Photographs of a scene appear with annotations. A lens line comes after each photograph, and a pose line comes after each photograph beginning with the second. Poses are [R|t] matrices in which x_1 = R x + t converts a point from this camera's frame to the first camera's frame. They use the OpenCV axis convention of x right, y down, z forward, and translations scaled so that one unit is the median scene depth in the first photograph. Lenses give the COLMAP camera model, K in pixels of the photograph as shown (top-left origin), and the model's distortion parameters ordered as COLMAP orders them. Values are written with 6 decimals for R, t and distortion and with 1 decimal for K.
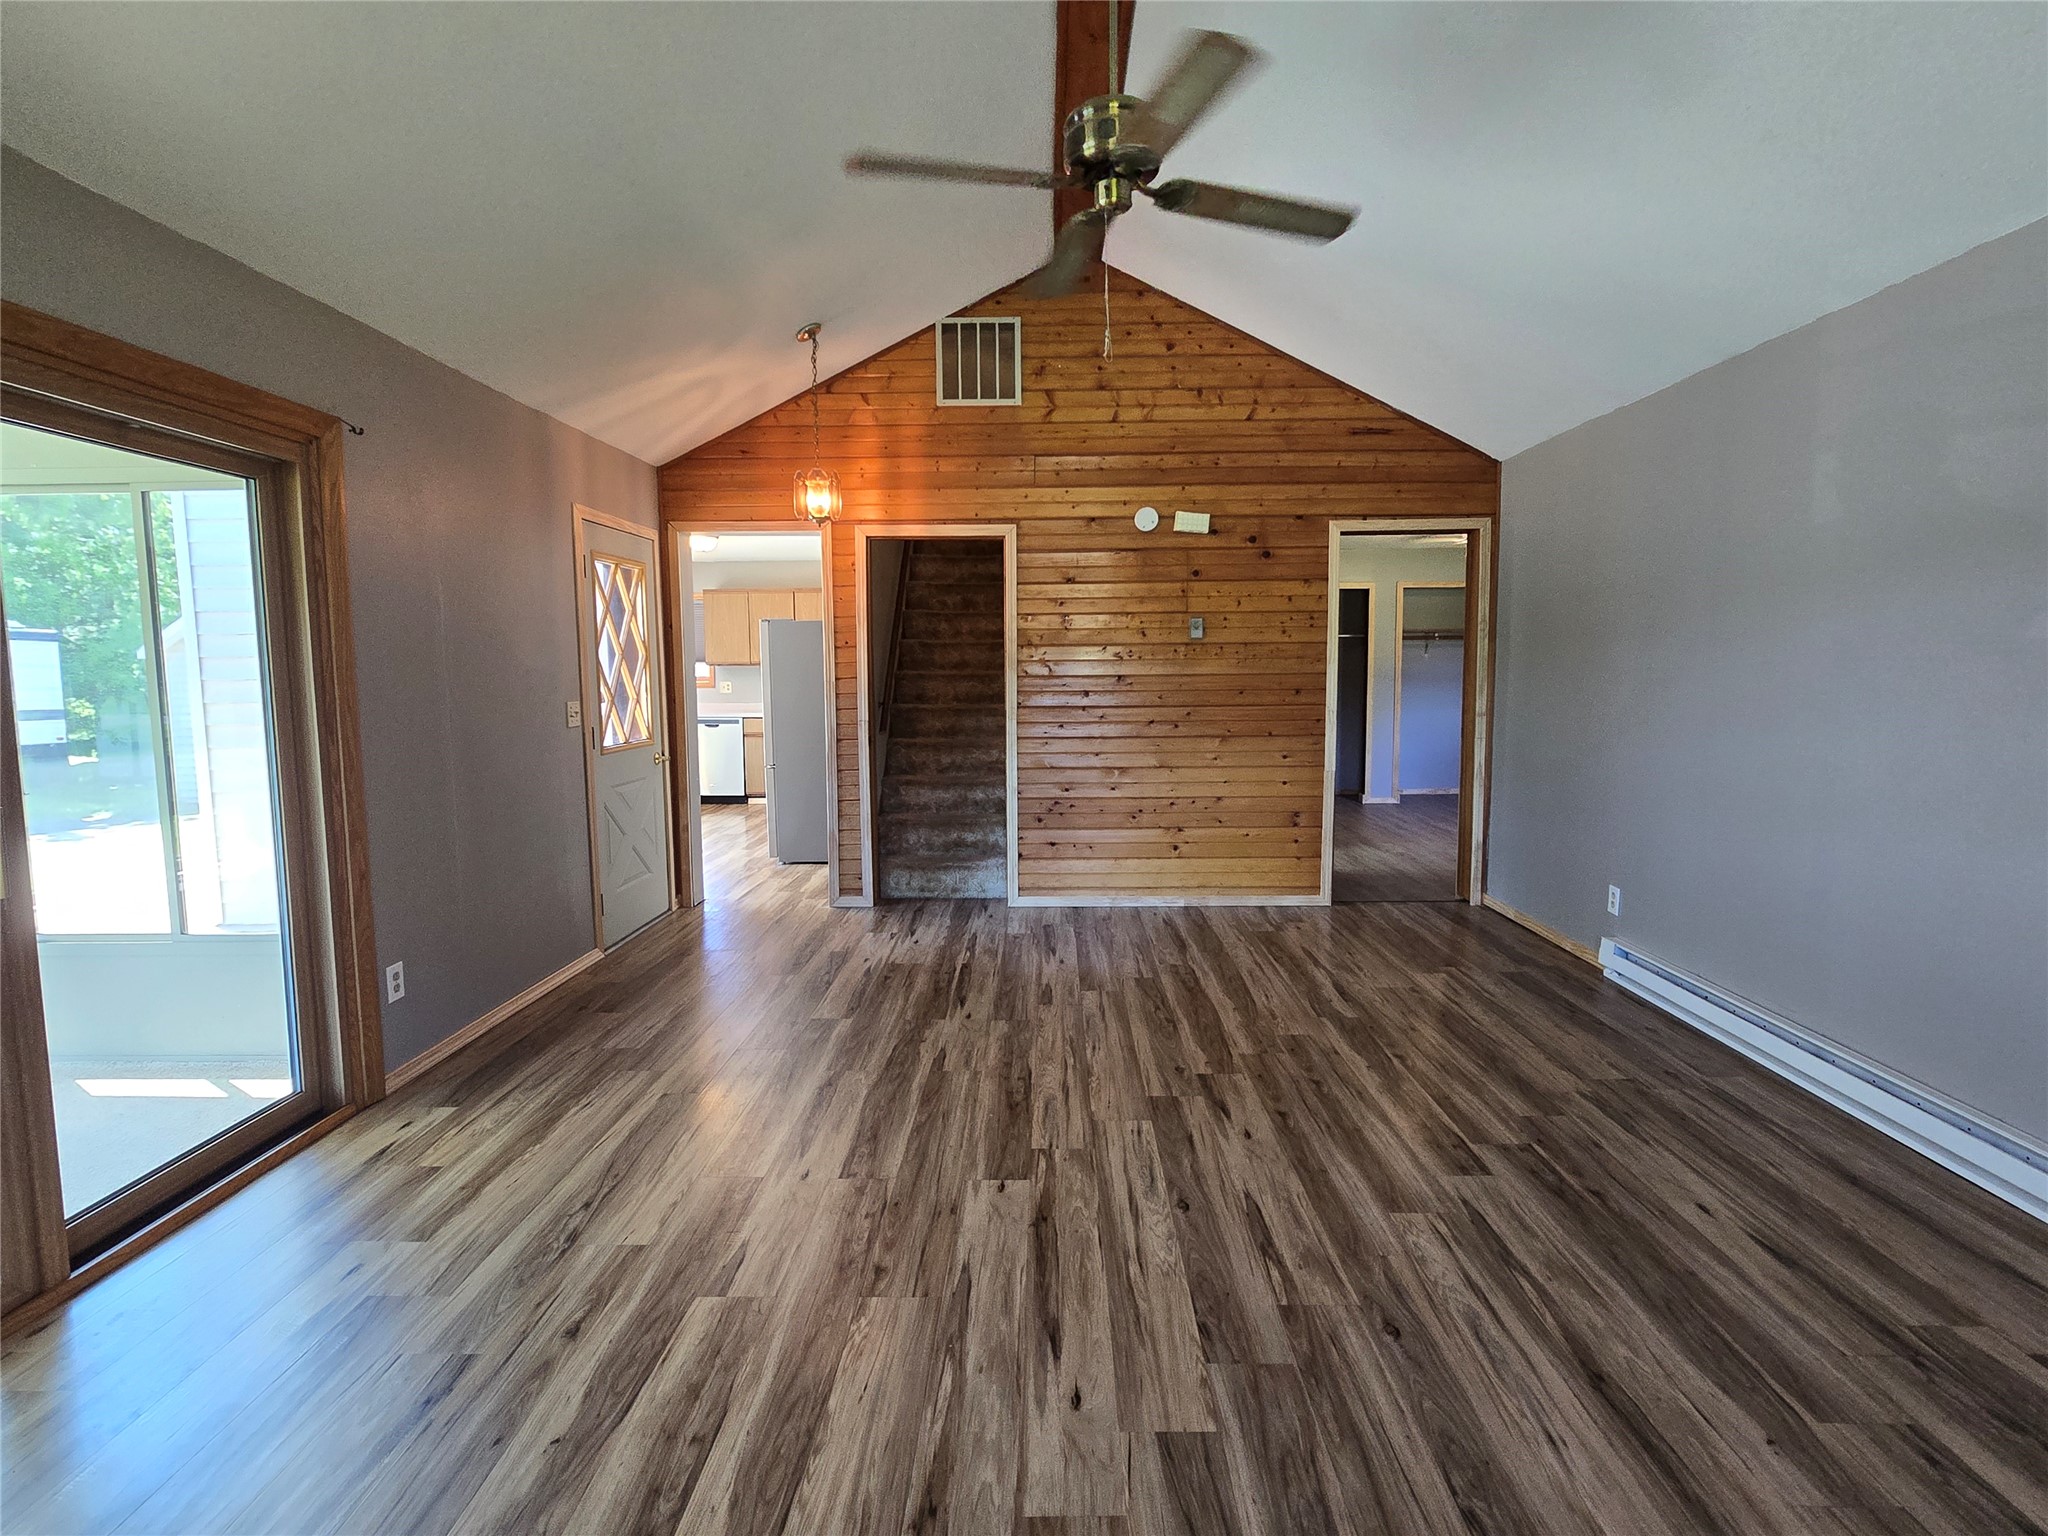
lens RADIAL K [[990.8, 0, 1043.7], [0, 990.8, 751.9], [0, 0, 1]] dist [-0.006086, 0.000130]
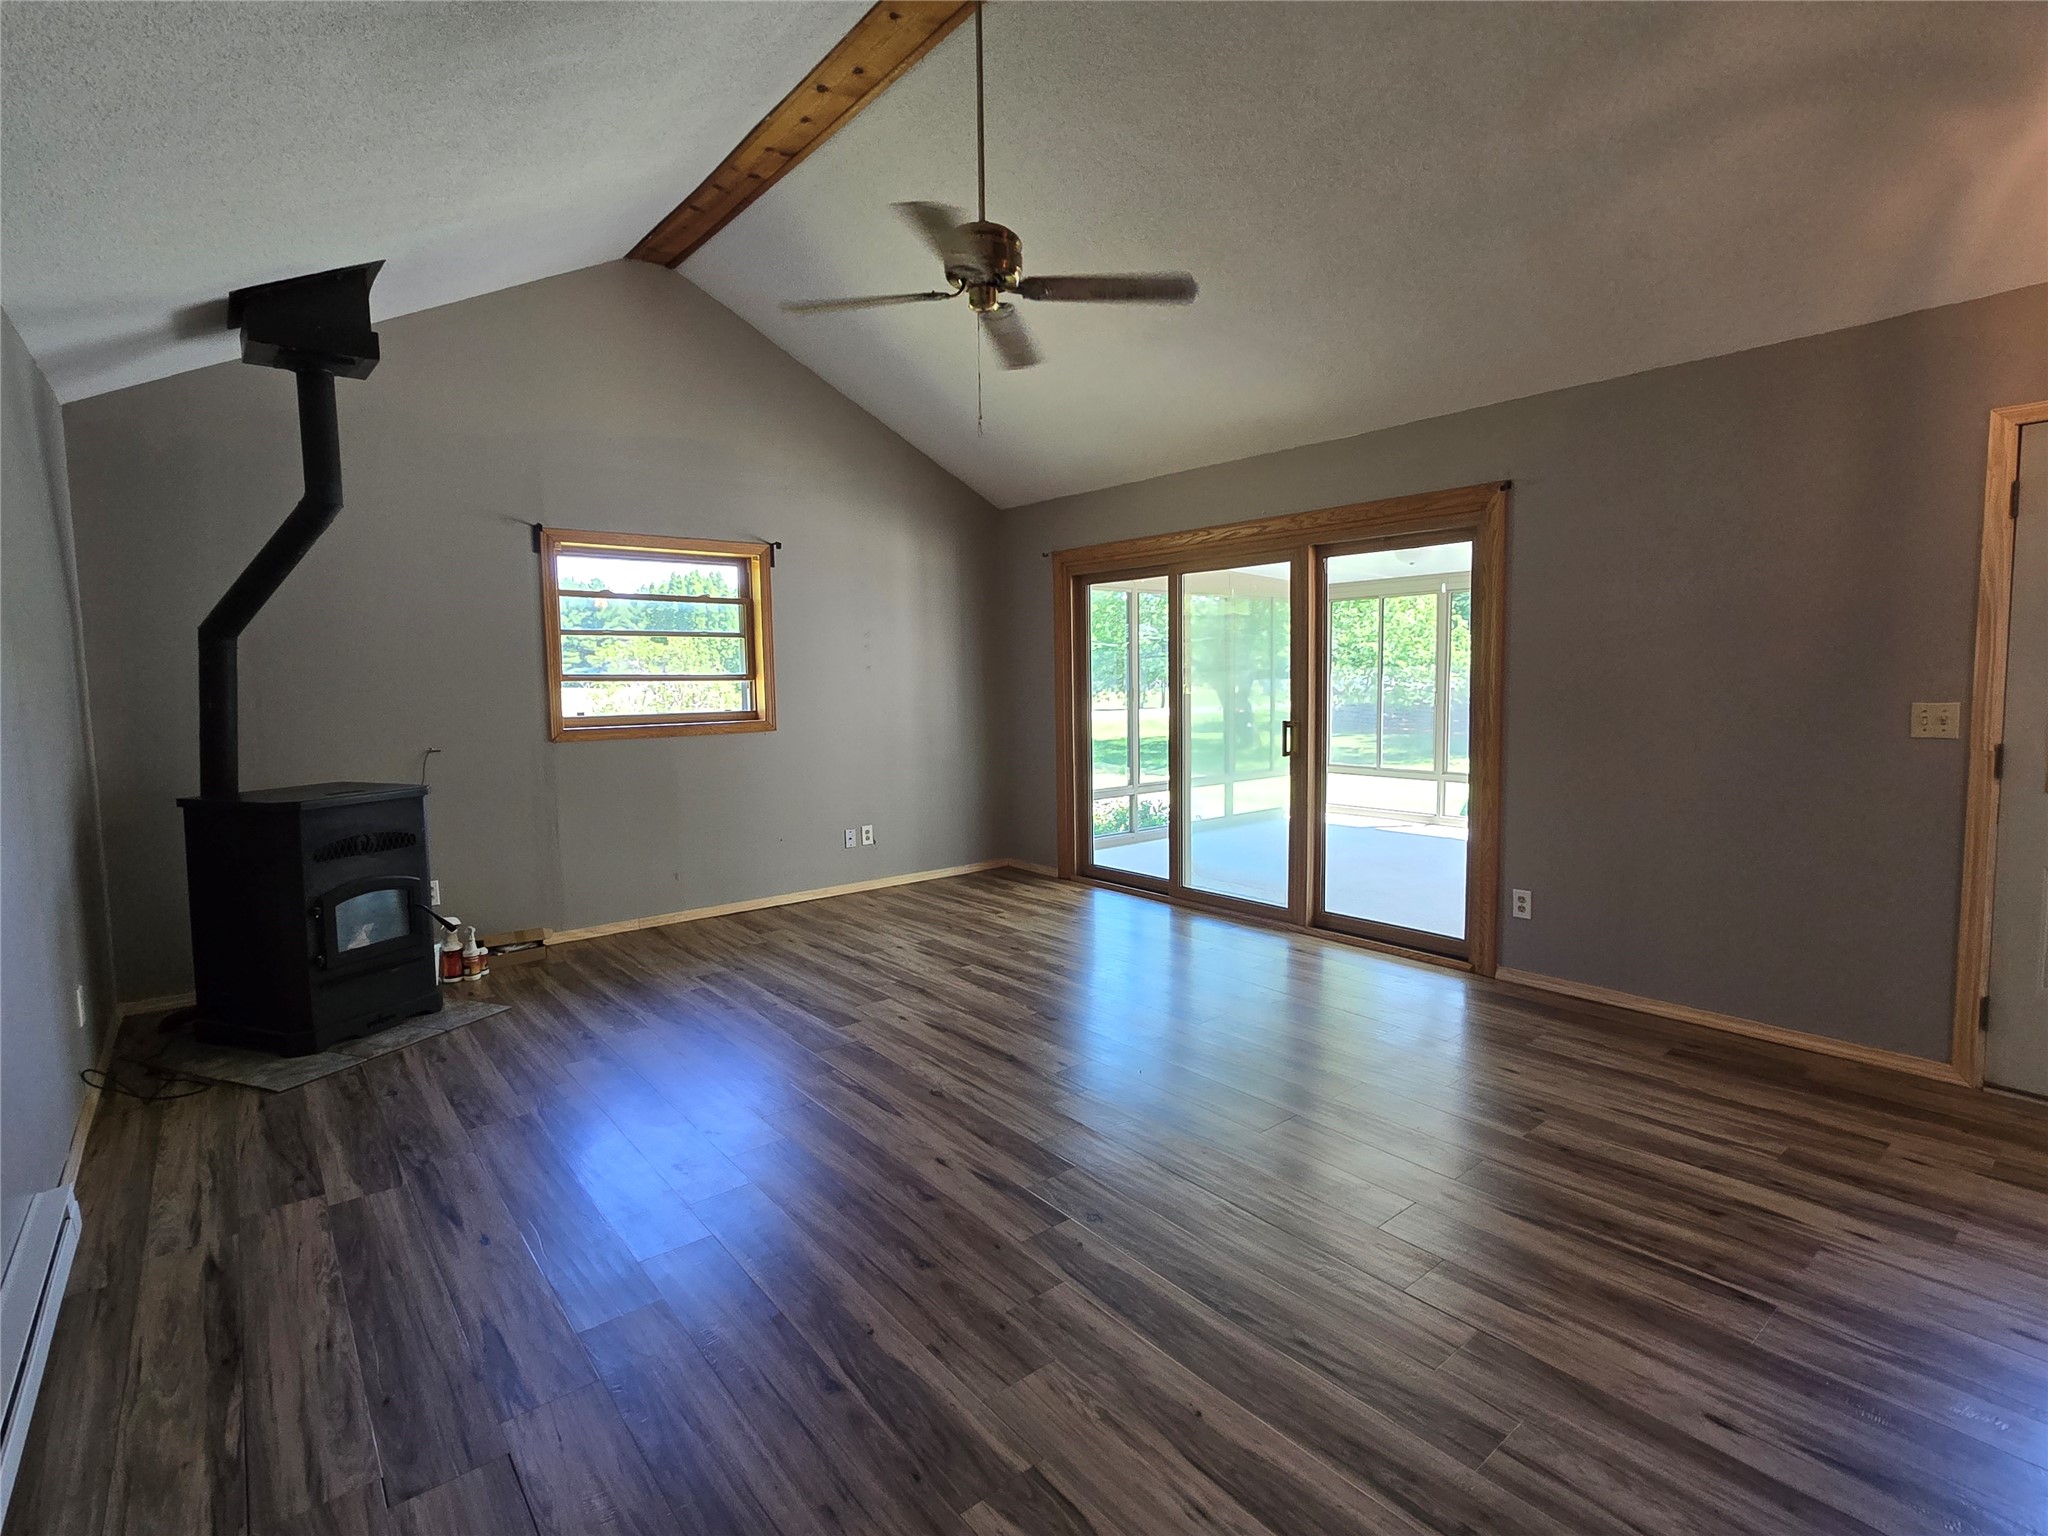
lens RADIAL K [[990.8, 0, 1043.7], [0, 990.8, 751.9], [0, 0, 1]] dist [-0.006086, 0.000130]
pose [[-0.763508, 0.071046, -0.641878, 0.635015], [-0.034760, 0.987968, 0.150700, -0.136264], [0.644862, 0.137373, -0.751853, 1.530307]]
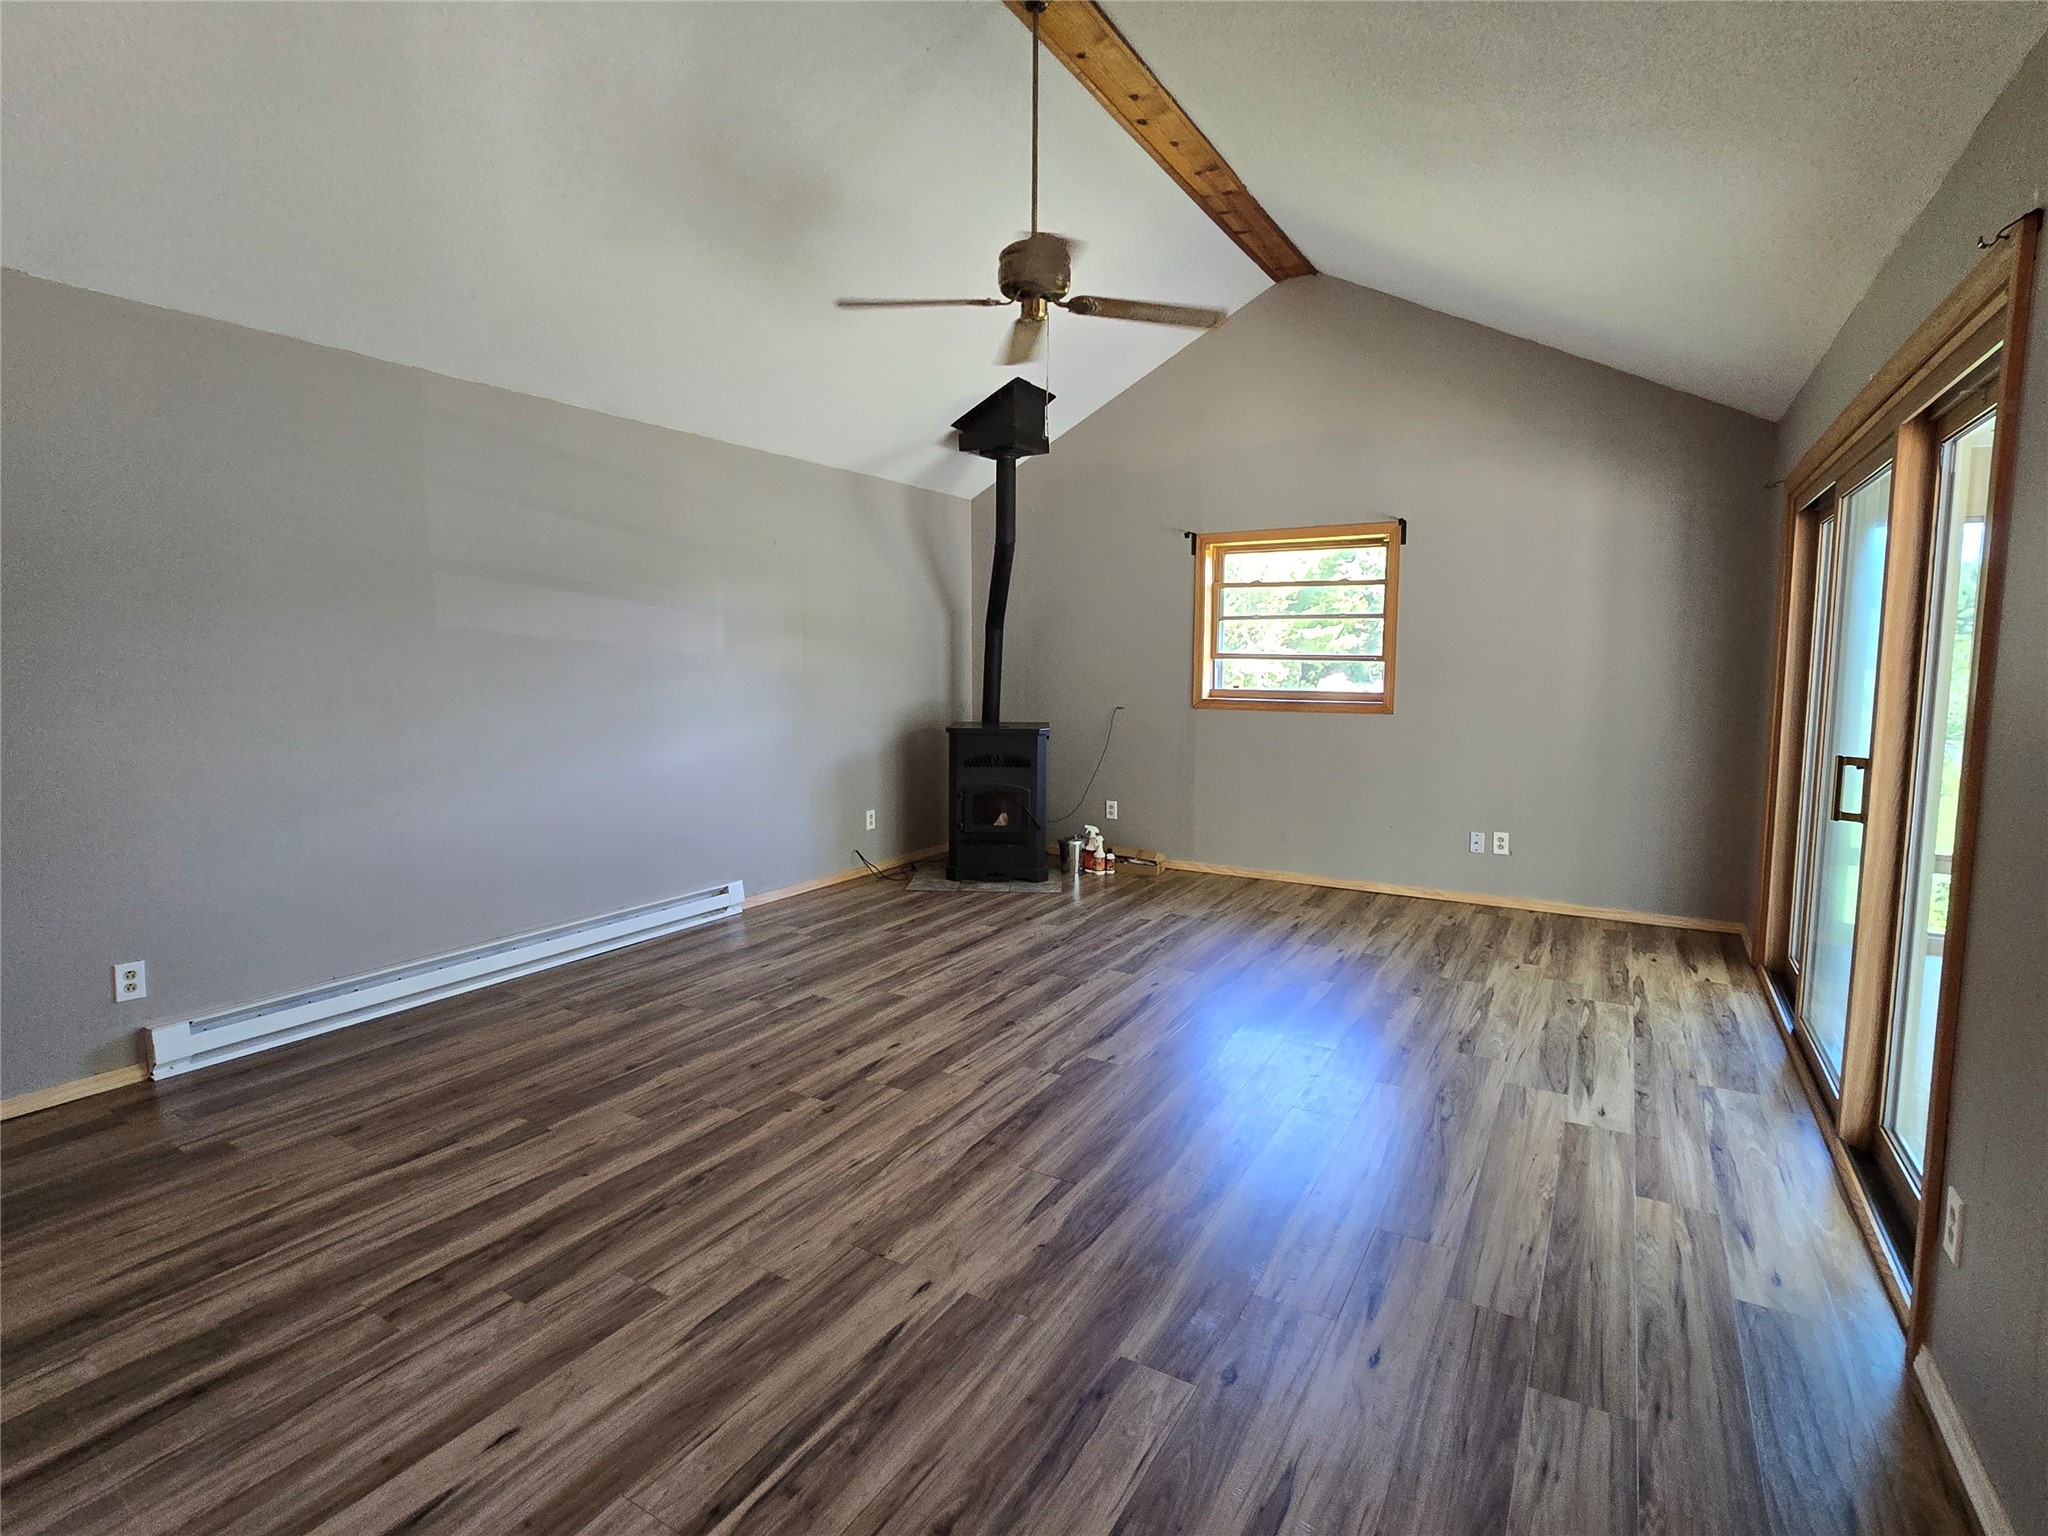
lens RADIAL K [[990.8, 0, 1043.7], [0, 990.8, 751.9], [0, 0, 1]] dist [-0.006086, 0.000130]
pose [[-0.866622, -0.041965, 0.497197, -0.474162], [0.047240, 0.985080, 0.165484, -0.138874], [-0.496724, 0.166900, -0.851710, 1.659773]]
